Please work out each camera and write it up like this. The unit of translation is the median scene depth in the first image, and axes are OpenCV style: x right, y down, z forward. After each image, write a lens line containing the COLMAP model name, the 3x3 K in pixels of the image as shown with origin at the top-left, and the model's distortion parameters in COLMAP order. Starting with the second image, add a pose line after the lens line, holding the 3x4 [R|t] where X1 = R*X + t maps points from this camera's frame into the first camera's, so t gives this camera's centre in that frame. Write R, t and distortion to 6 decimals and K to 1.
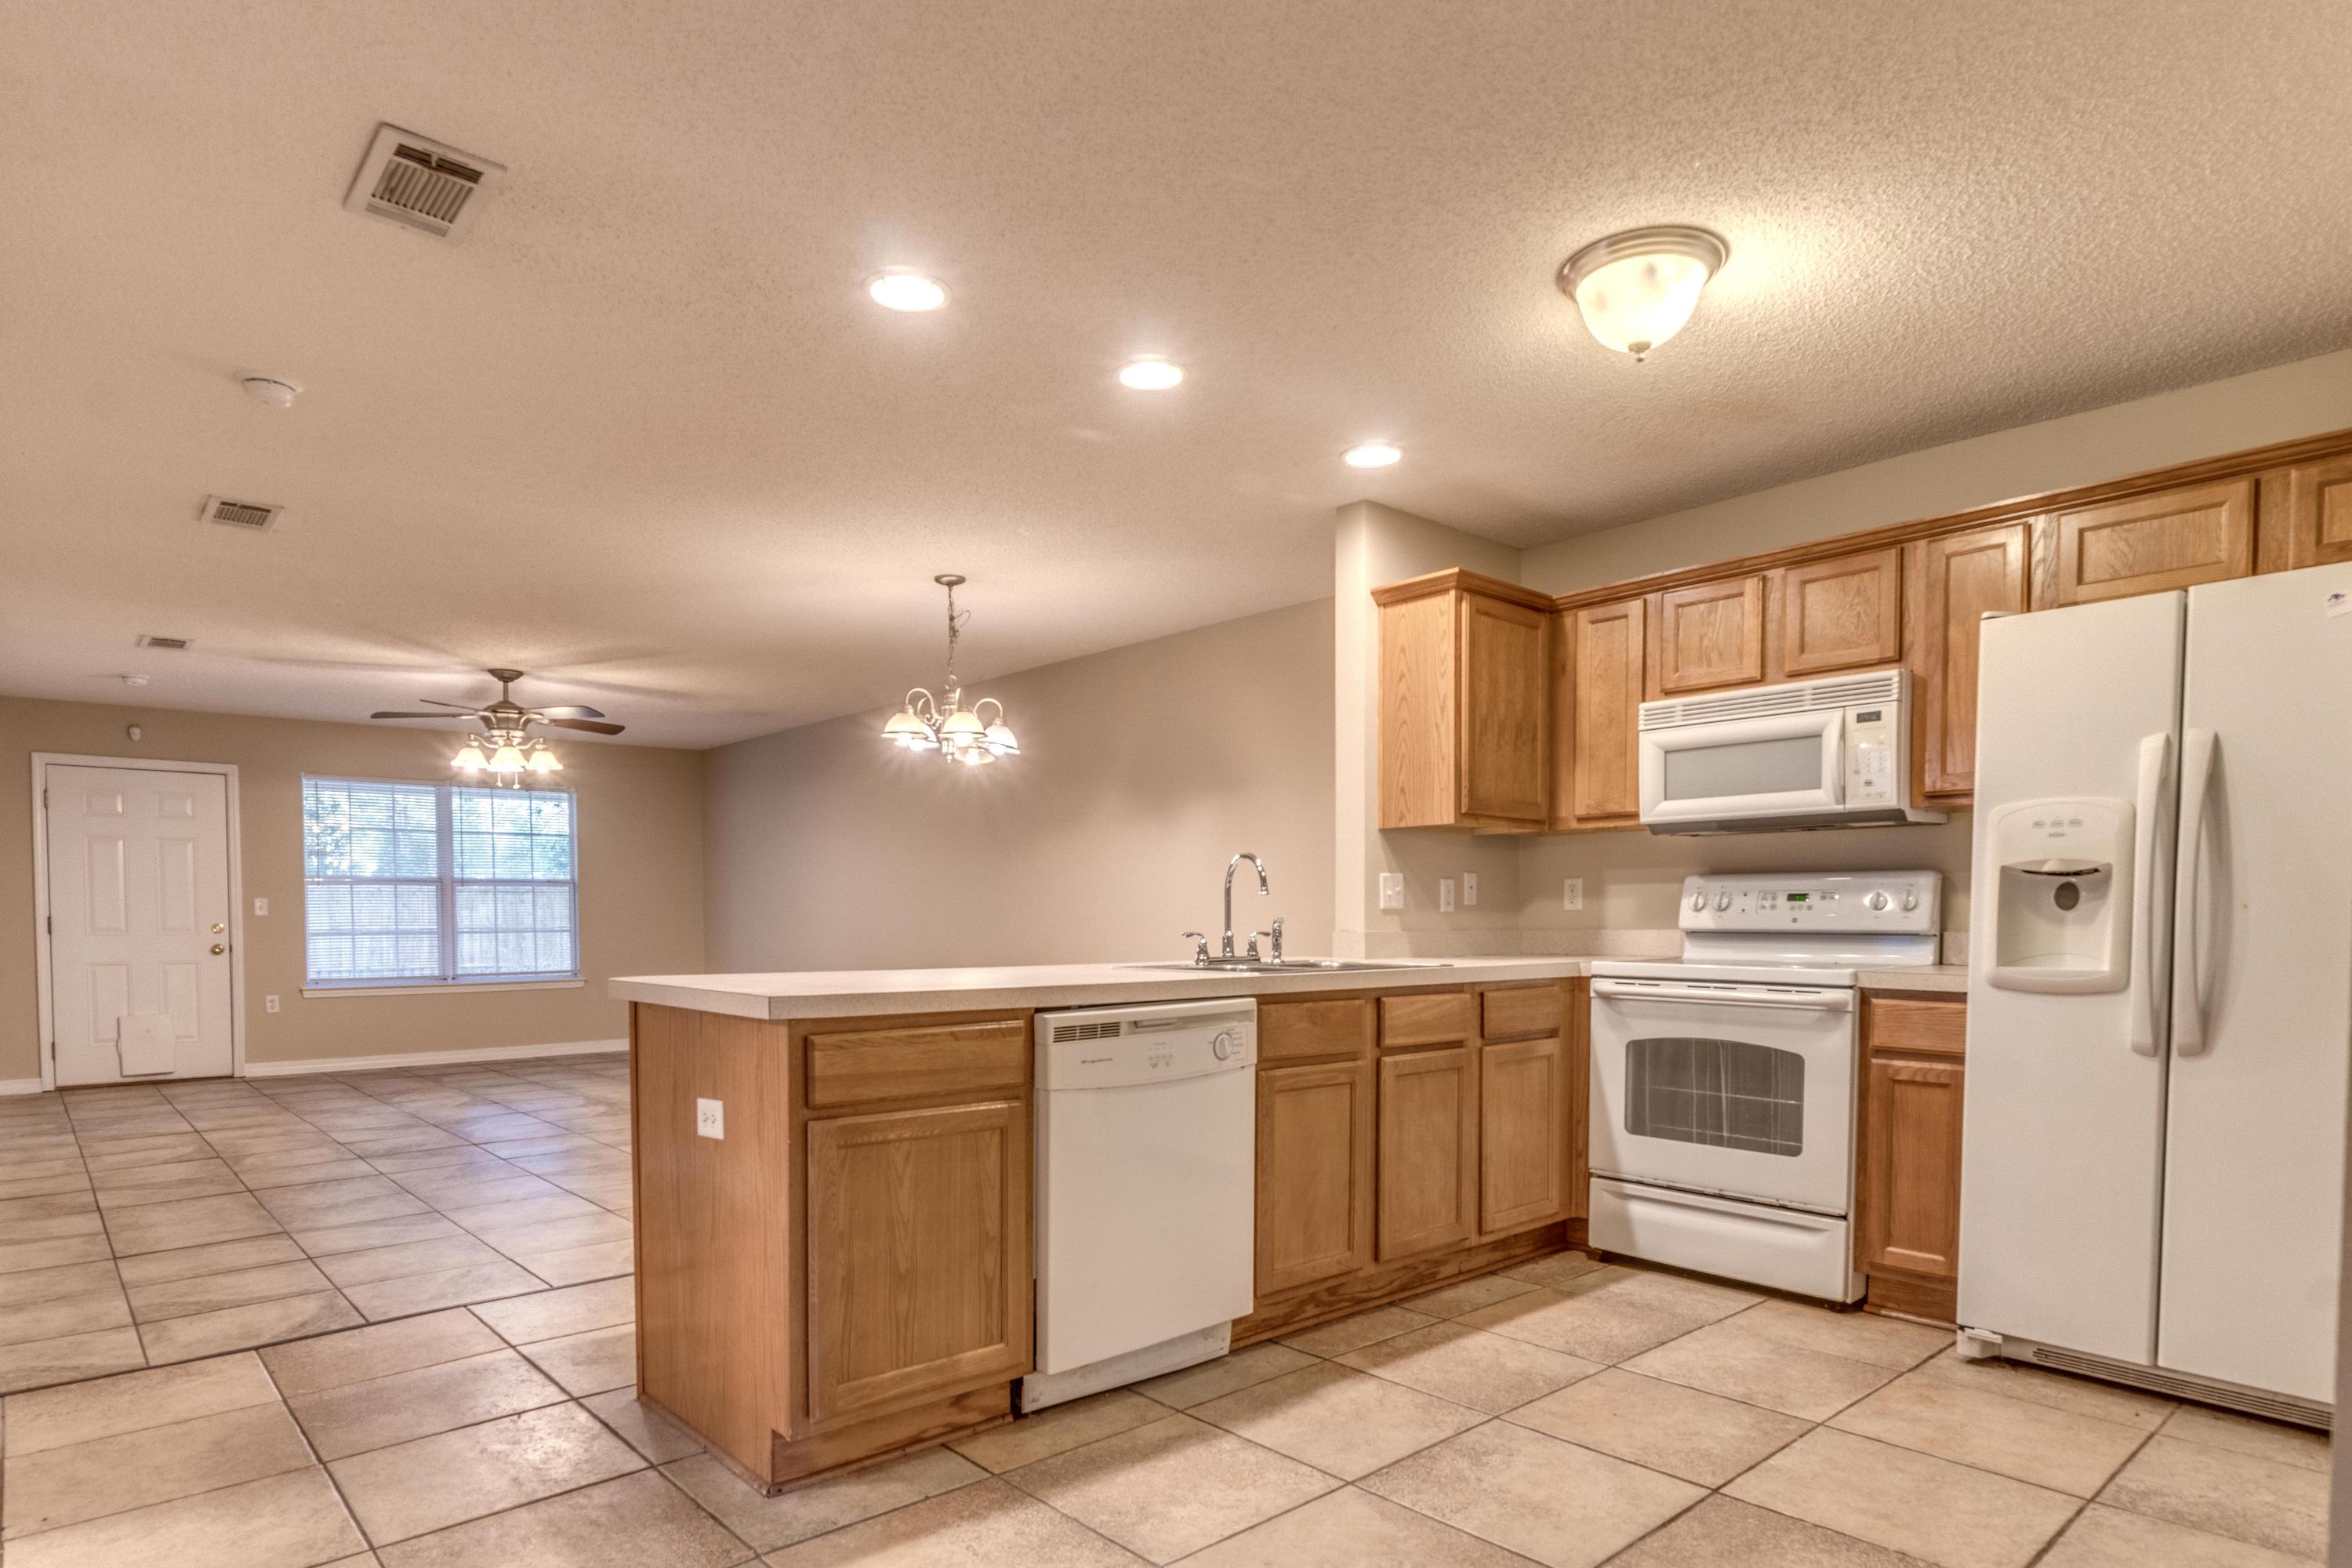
lens RADIAL K [[1316.1, 0, 1167.9], [0, 1316.1, 971.0], [0, 0, 1]] dist [0.017043, -0.000757]
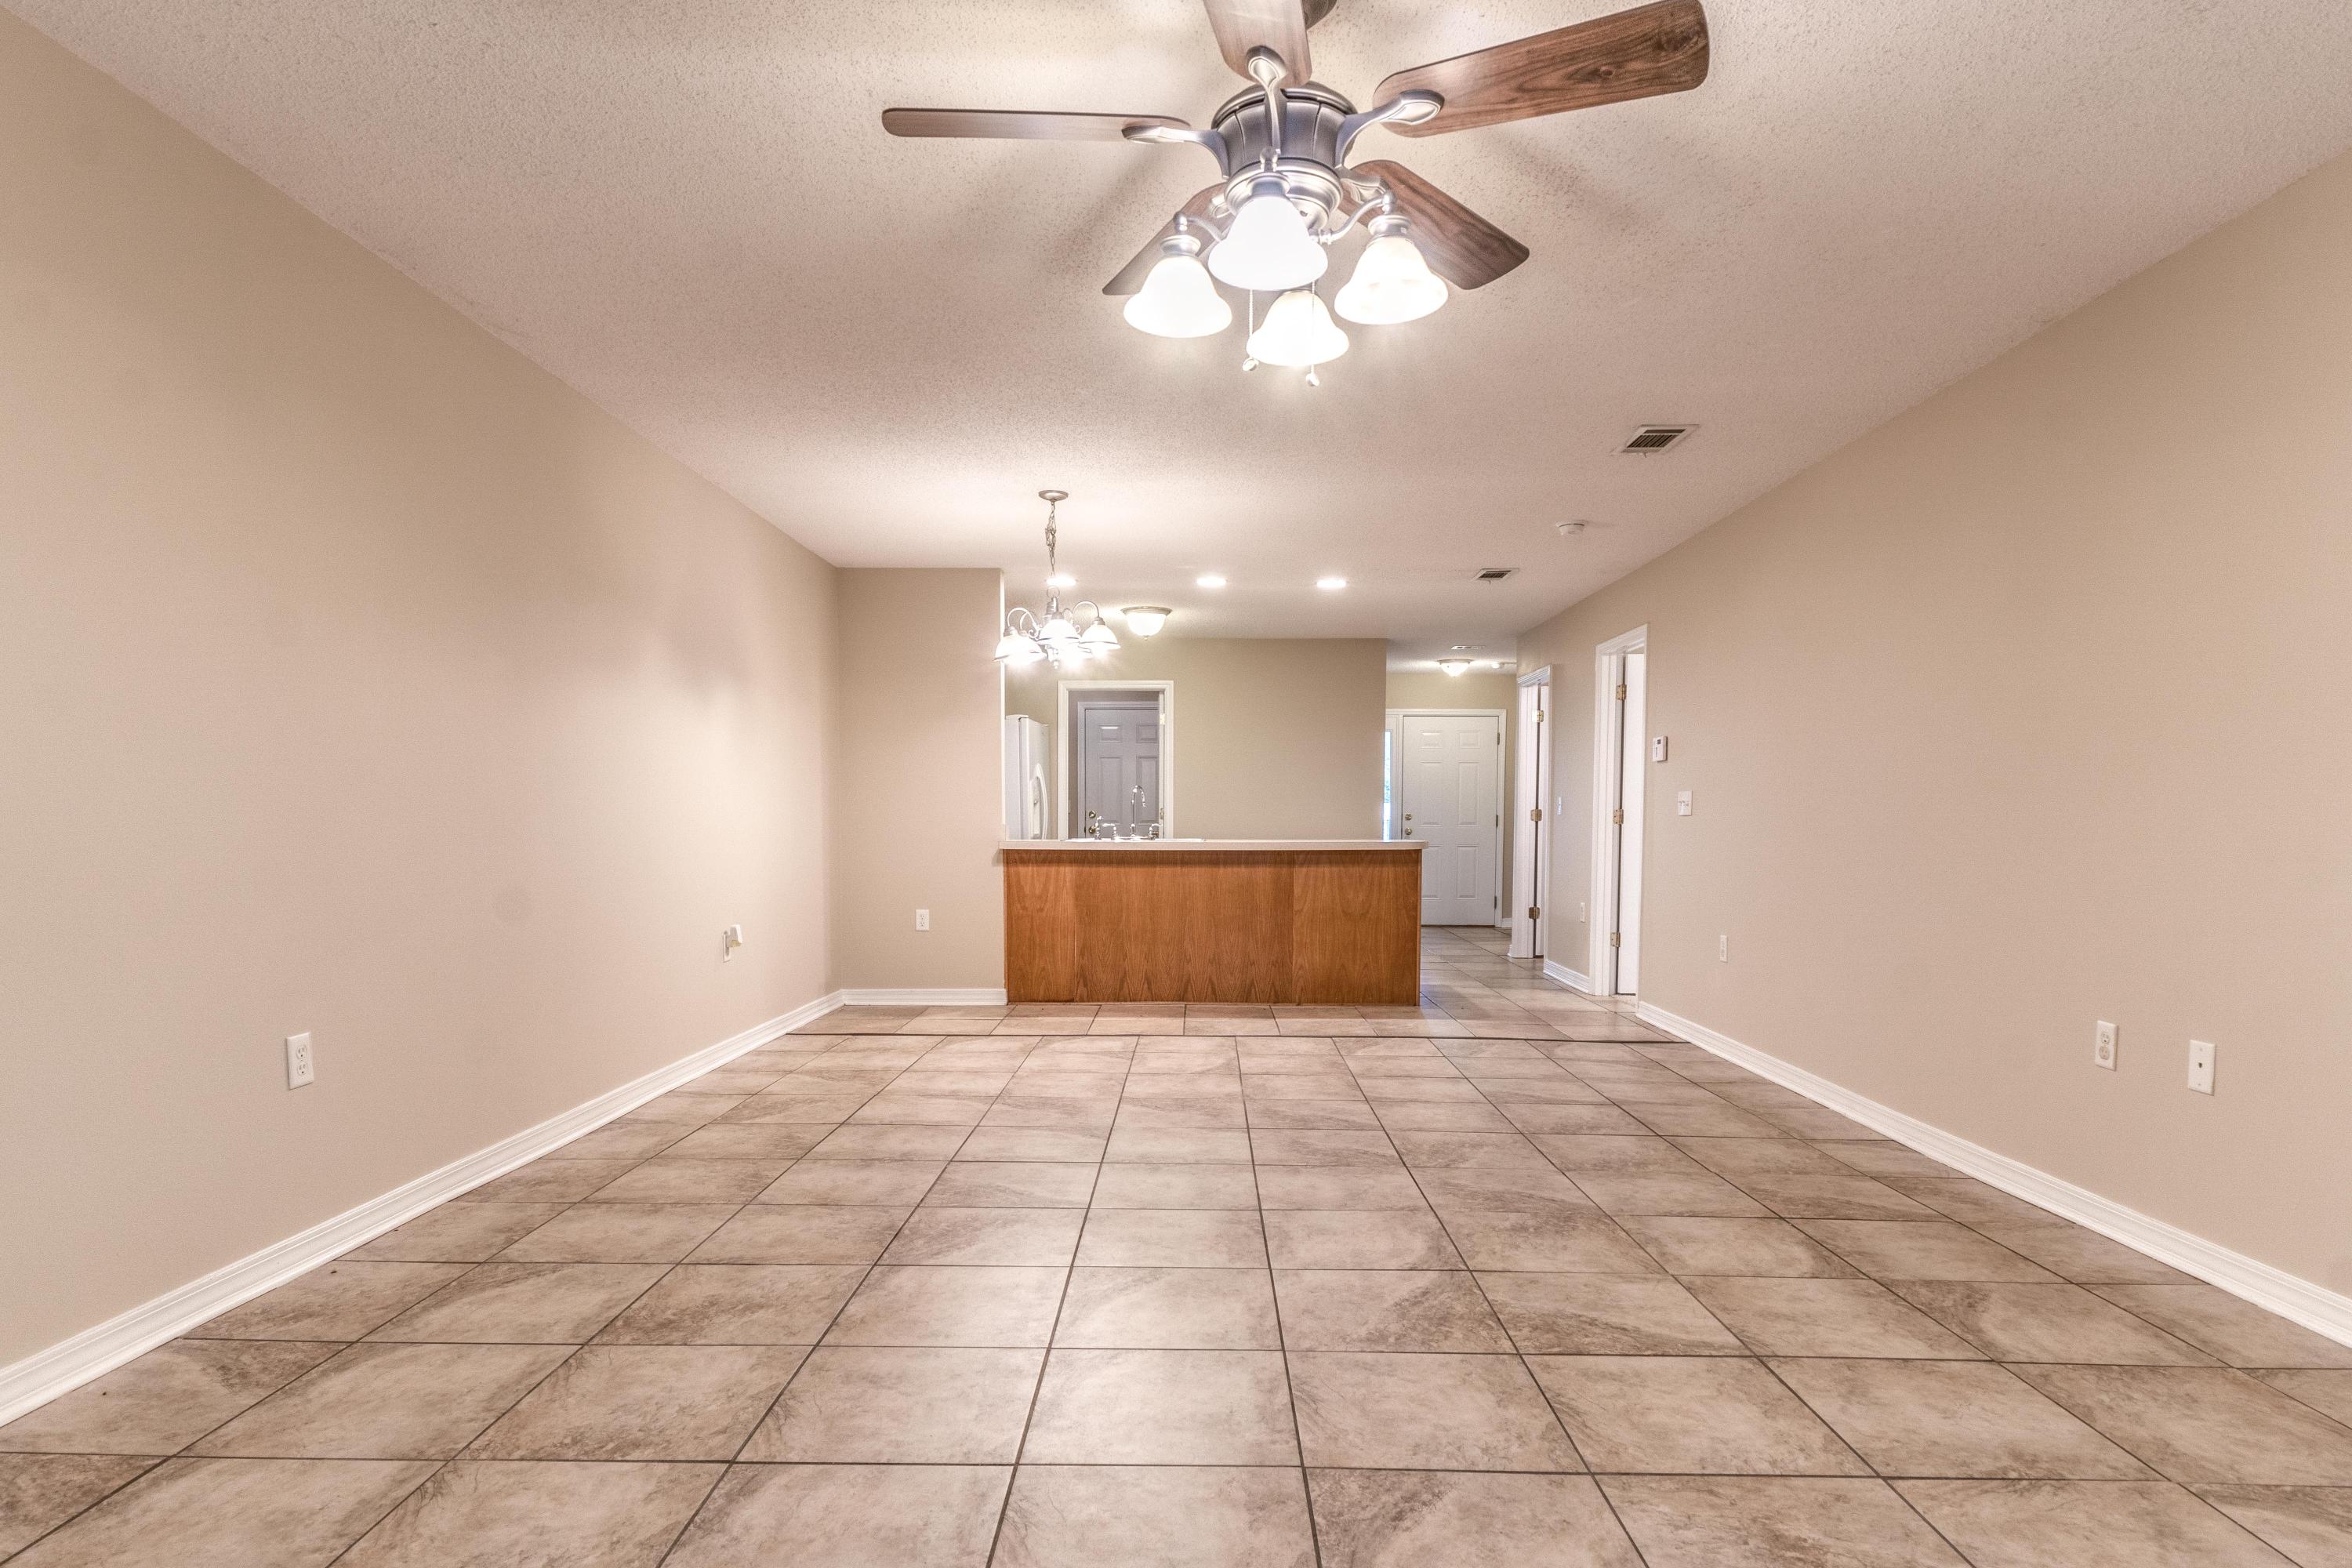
lens RADIAL K [[1274.7, 0, 1159.8], [0, 1274.7, 888.2], [0, 0, 1]] dist [0.000871, 0.000194]
pose [[-0.728129, -0.037332, 0.684423, -1.263843], [0.027258, 0.996149, 0.083333, -0.088307], [-0.684898, 0.079333, -0.724307, 2.293507]]
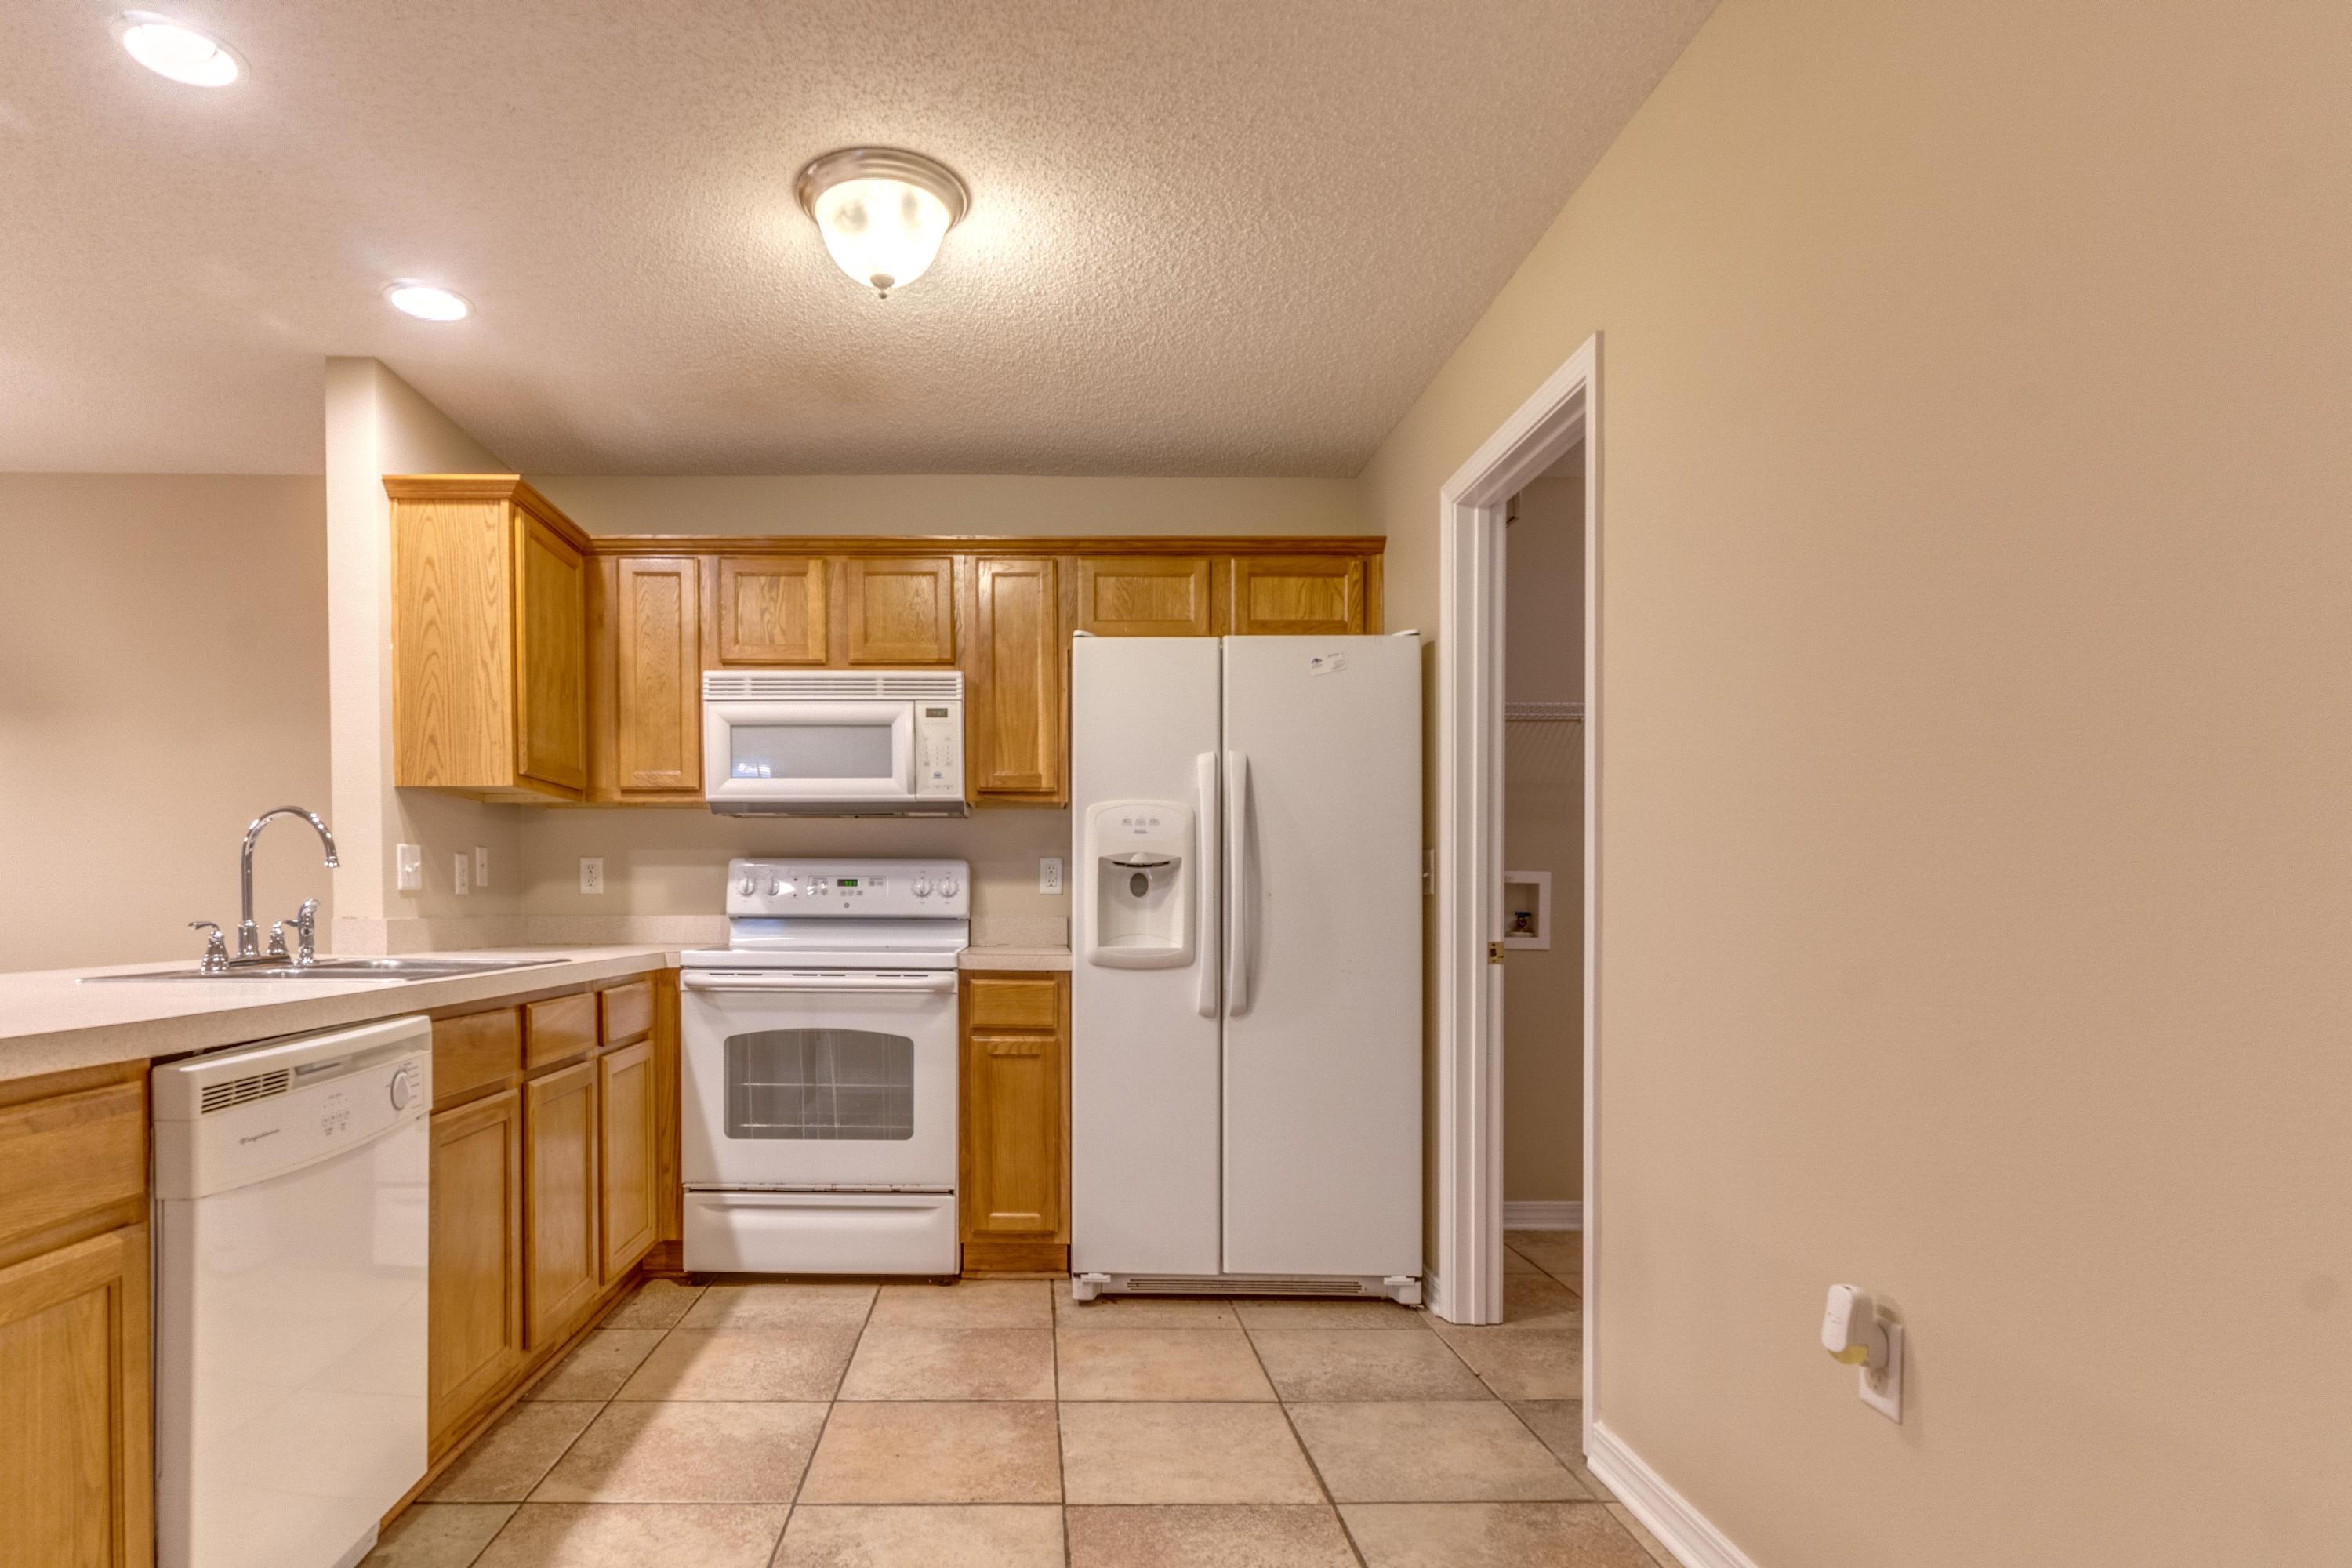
lens RADIAL K [[1310.8, 0, 1027.5], [0, 1310.8, 928.9], [0, 0, 1]] dist [0.003652, 0.000094]
pose [[0.665672, -0.012215, 0.746144, -0.187849], [0.027599, 0.999585, -0.008259, -0.008455], [-0.745734, 0.026091, 0.665733, 0.235583]]
